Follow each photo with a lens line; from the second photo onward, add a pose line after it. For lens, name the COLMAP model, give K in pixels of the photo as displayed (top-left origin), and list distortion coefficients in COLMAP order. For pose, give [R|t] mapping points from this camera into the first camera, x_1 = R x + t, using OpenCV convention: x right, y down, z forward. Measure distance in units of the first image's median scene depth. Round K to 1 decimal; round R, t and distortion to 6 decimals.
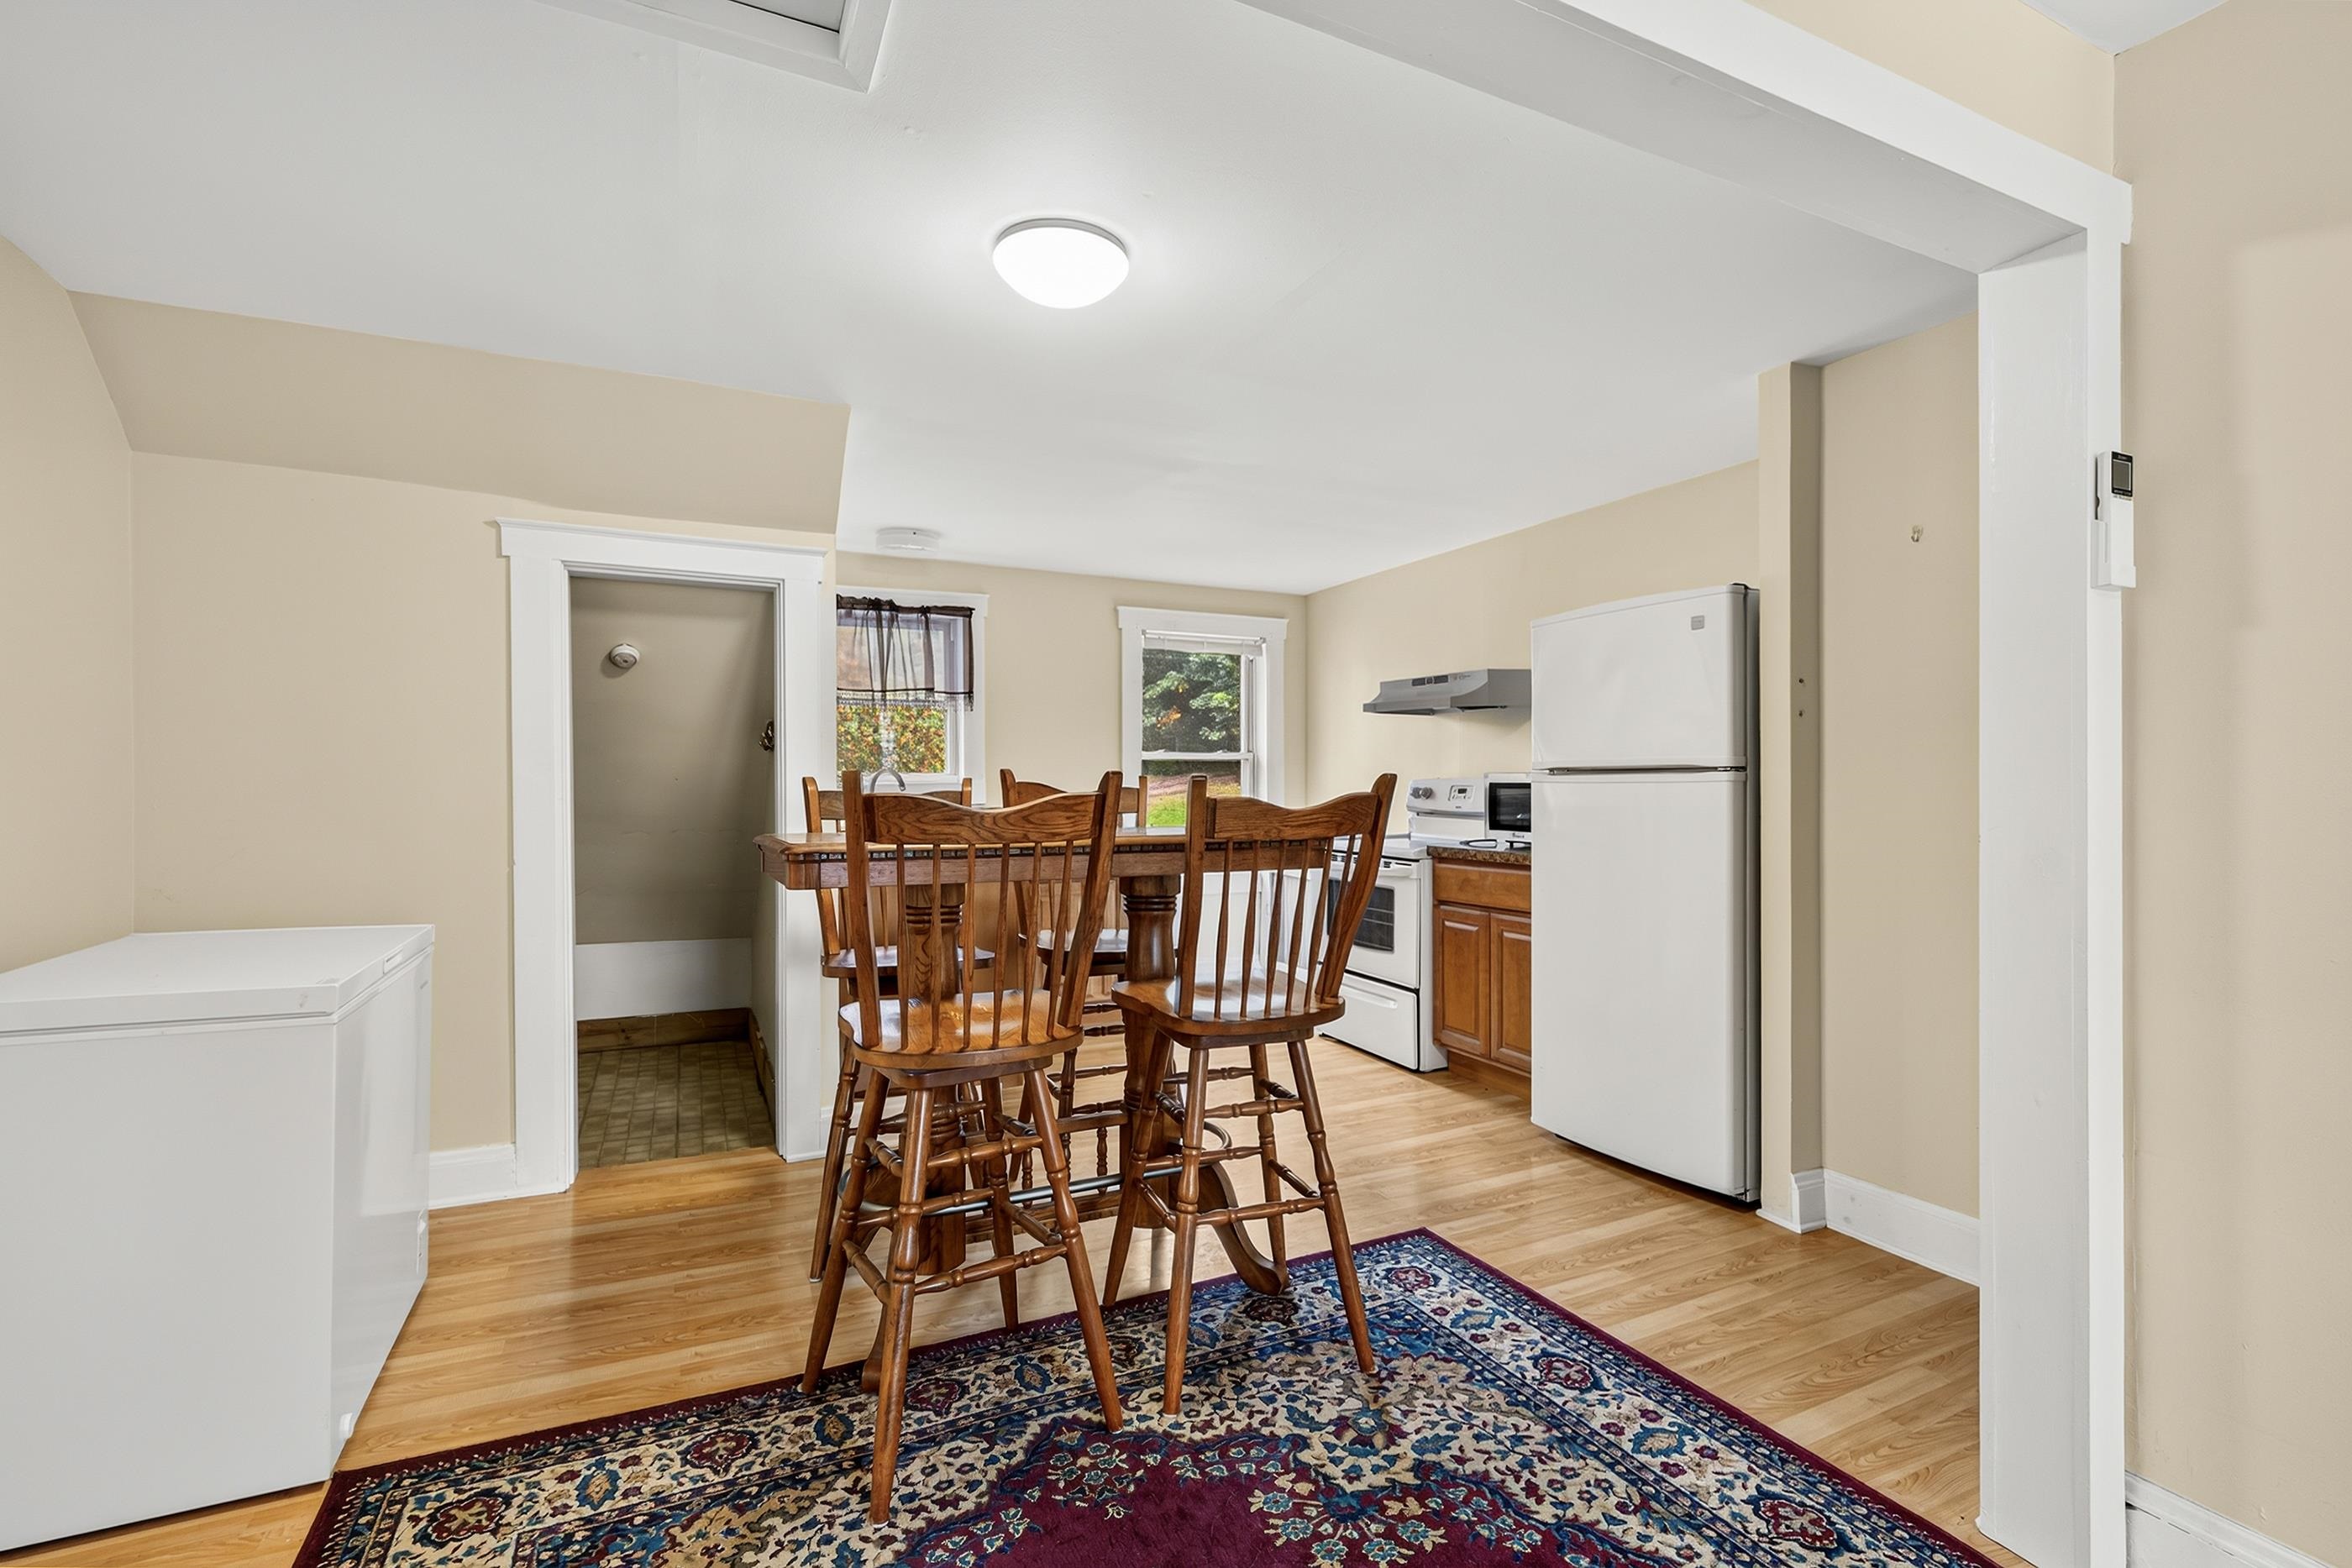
lens RADIAL K [[1051.3, 0, 1175.3], [0, 1051.3, 781.3], [0, 0, 1]] dist [0.022262, -0.000063]
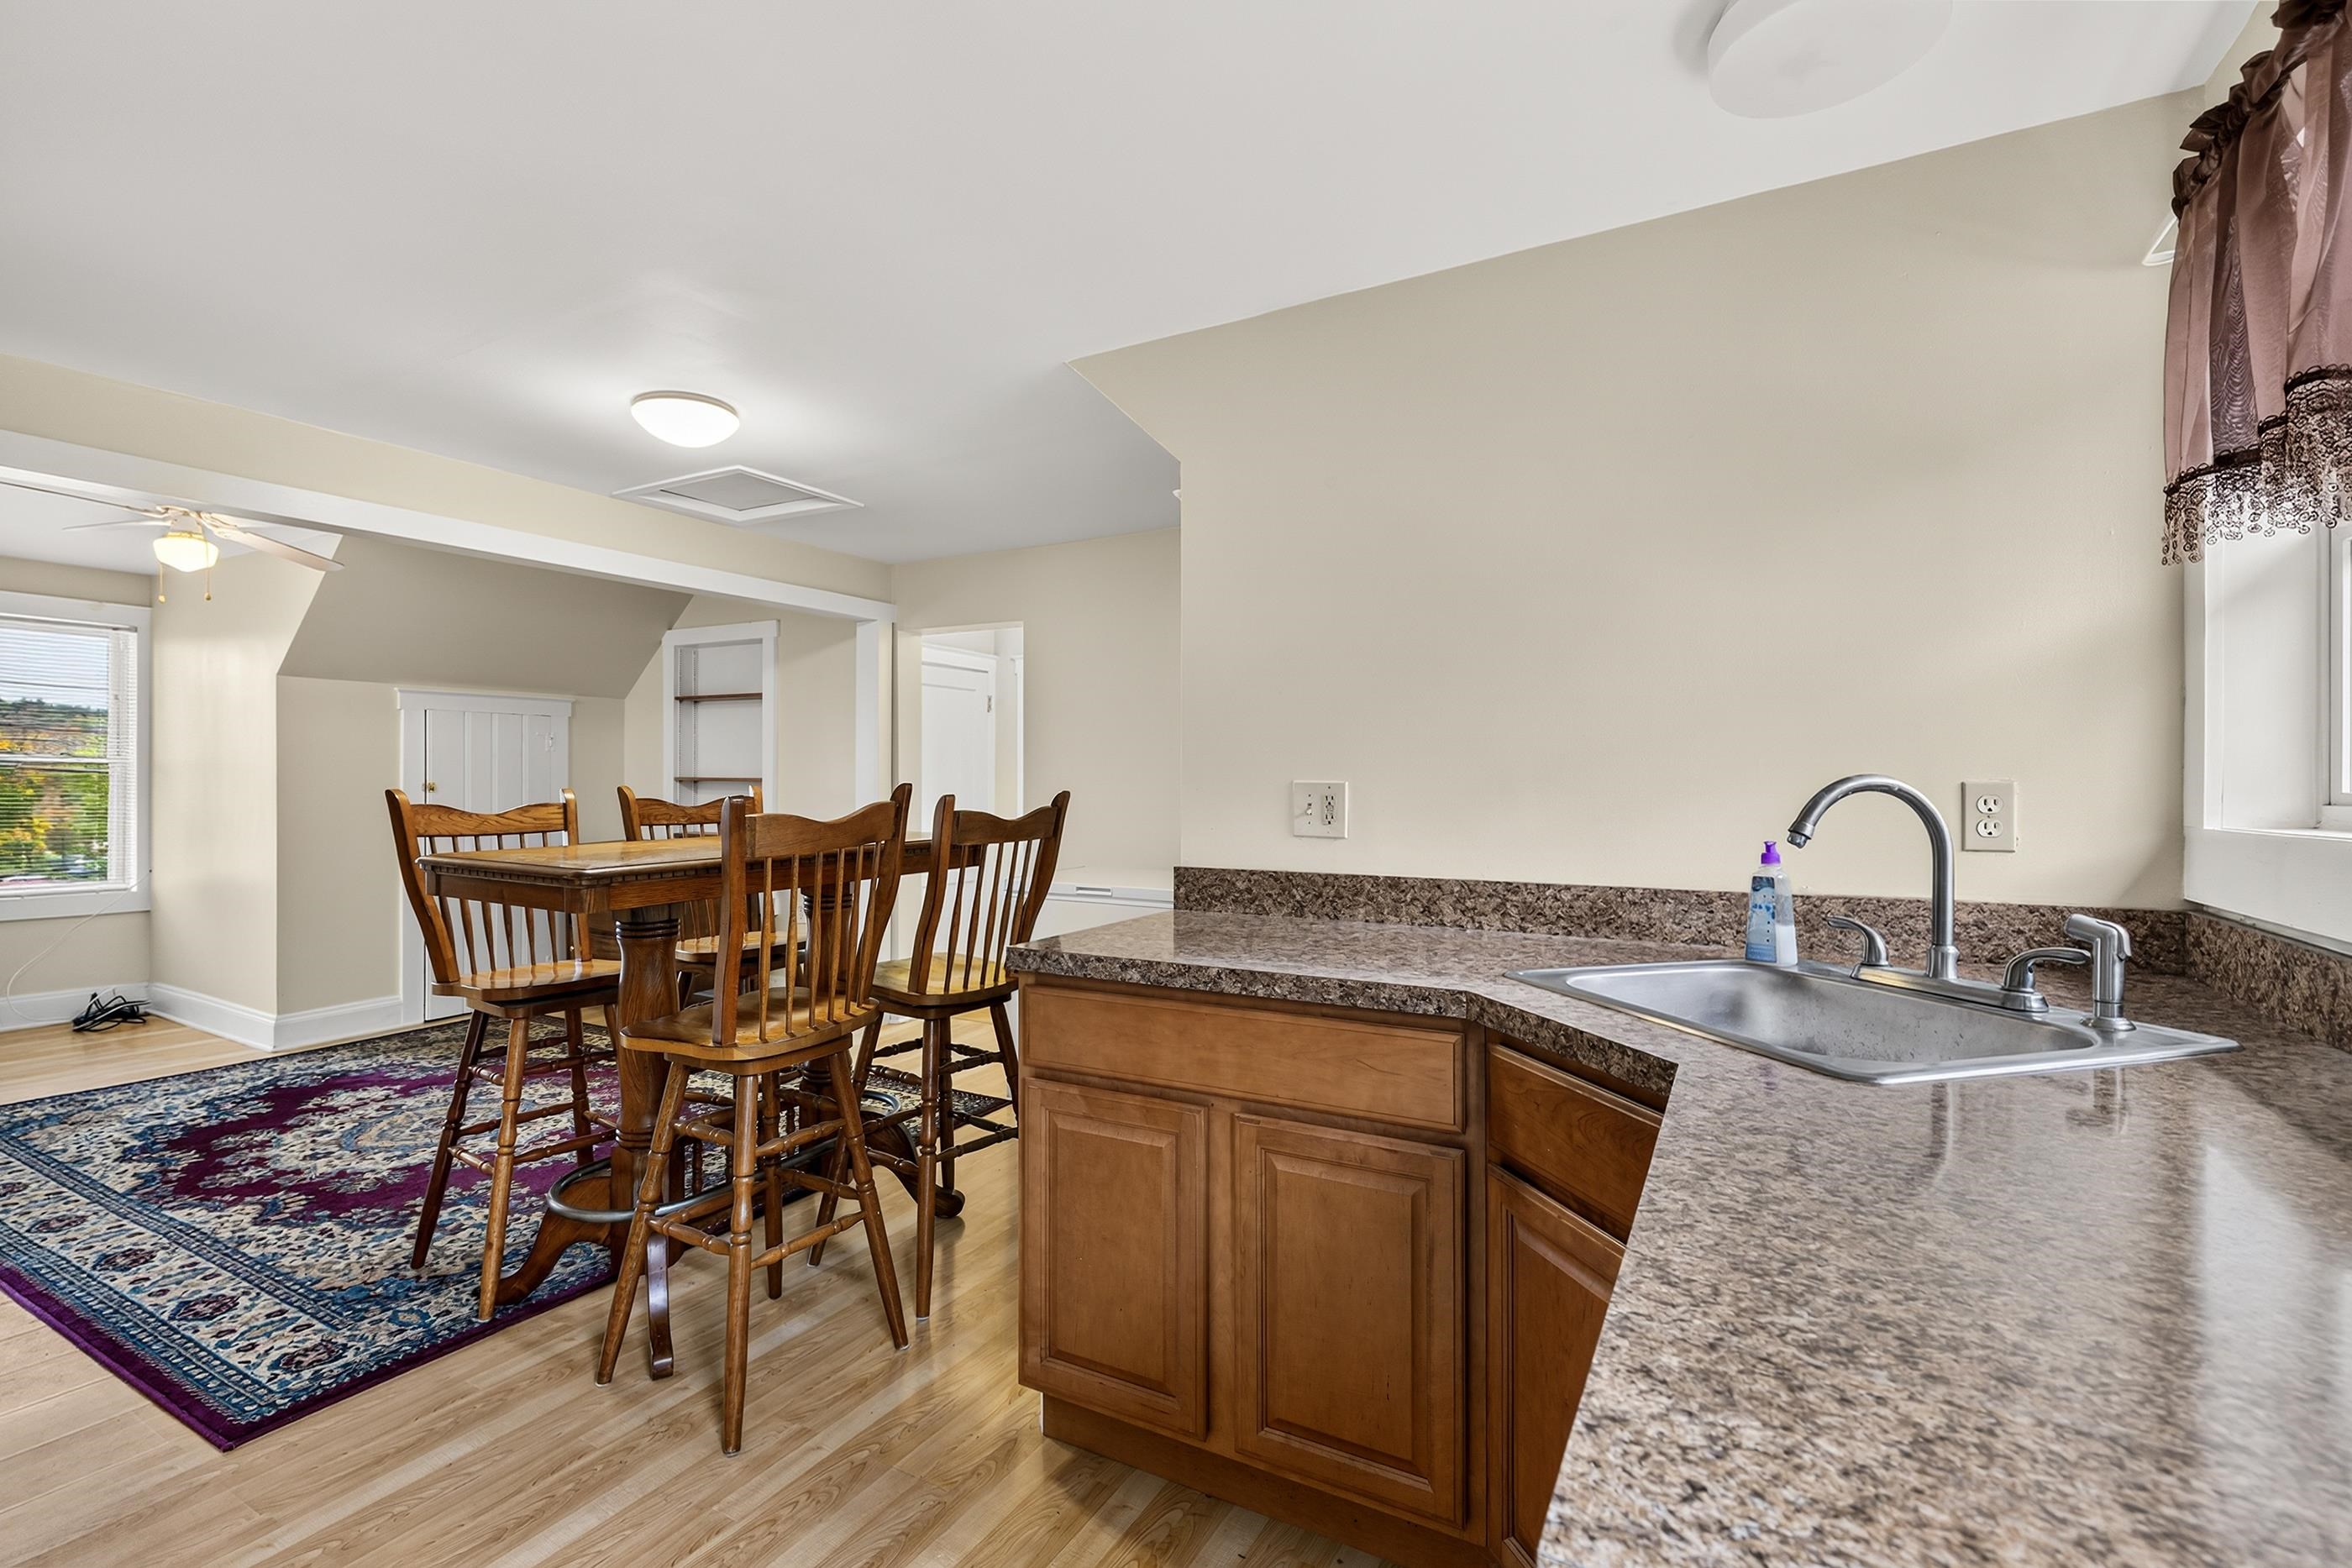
lens RADIAL K [[1051.3, 0, 1175.1], [0, 1051.3, 783.2], [0, 0, 1]] dist [0.022262, -0.000063]
pose [[-0.822054, 0.005320, -0.569384, 0.160656], [-0.002570, 0.999912, 0.013052, -0.040491], [0.569403, 0.012192, -0.821968, 2.563276]]
